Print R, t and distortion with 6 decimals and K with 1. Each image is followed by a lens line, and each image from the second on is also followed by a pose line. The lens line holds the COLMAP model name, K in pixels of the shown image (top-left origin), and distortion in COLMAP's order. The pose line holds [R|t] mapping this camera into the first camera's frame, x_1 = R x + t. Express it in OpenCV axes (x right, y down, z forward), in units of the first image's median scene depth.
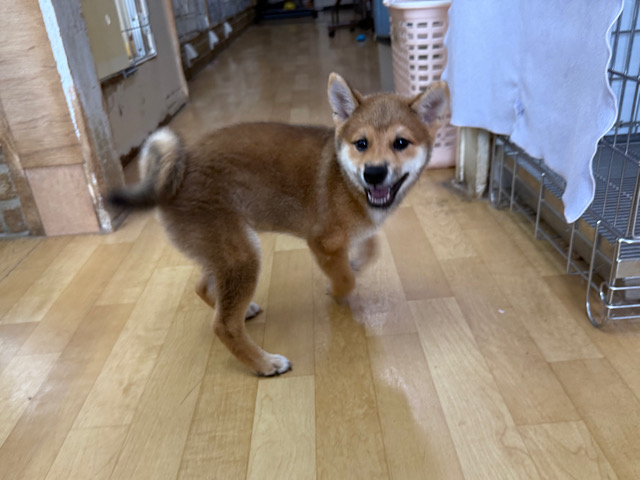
lens RADIAL K [[587.8, 0, 329.1], [0, 587.8, 298.6], [0, 0, 1]] dist [0.104751, -0.265863]
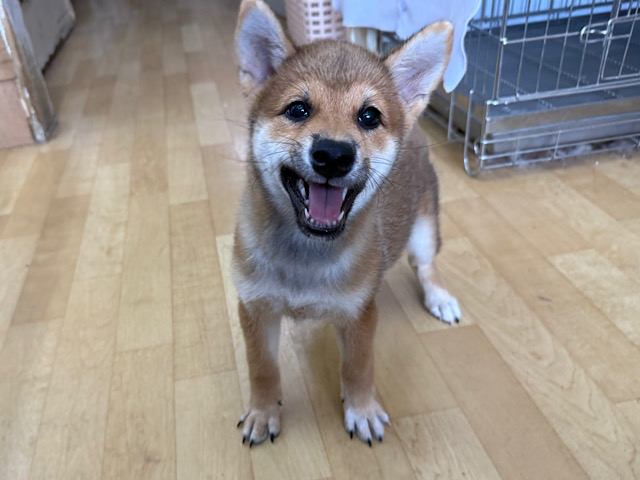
lens RADIAL K [[594.1, 0, 270.6], [0, 594.1, 292.5], [0, 0, 1]] dist [-0.005753, -0.016578]
pose [[0.992218, -0.085823, 0.090212, -0.085149], [0.076085, 0.991414, 0.106346, 0.088419], [-0.098564, -0.098655, 0.990228, -0.176857]]
